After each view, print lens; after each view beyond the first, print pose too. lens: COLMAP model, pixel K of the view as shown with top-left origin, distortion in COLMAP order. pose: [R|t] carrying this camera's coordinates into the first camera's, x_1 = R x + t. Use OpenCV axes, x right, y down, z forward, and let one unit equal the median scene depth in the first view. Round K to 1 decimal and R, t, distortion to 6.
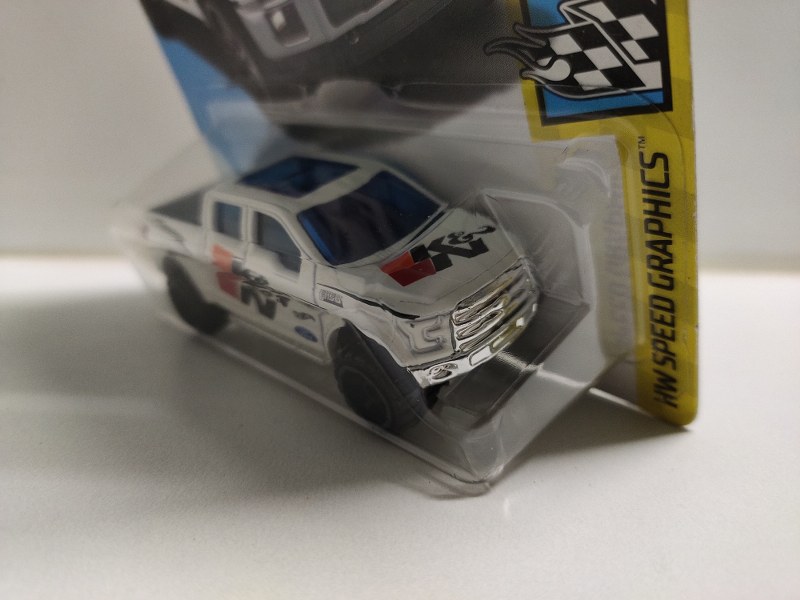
lens RADIAL K [[655.7, 0, 400.0], [0, 655.7, 300.0], [0, 0, 1]] dist [-0.063857, 0.006333]
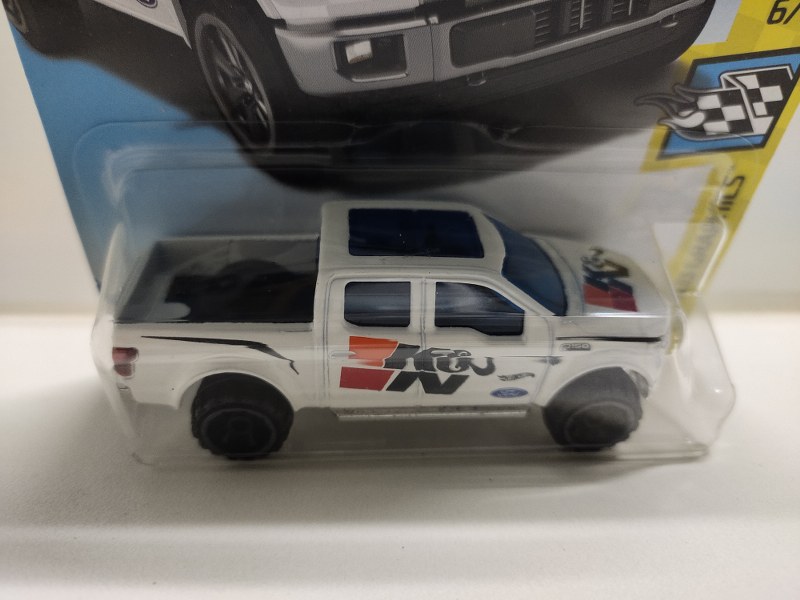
lens RADIAL K [[655.7, 0, 400.0], [0, 655.7, 300.0], [0, 0, 1]] dist [-0.063857, 0.006333]
pose [[0.643354, -0.242598, 0.726114, -1.155425], [0.225778, 0.966403, 0.122835, -0.297027], [-0.731519, 0.084914, 0.676513, 0.588621]]
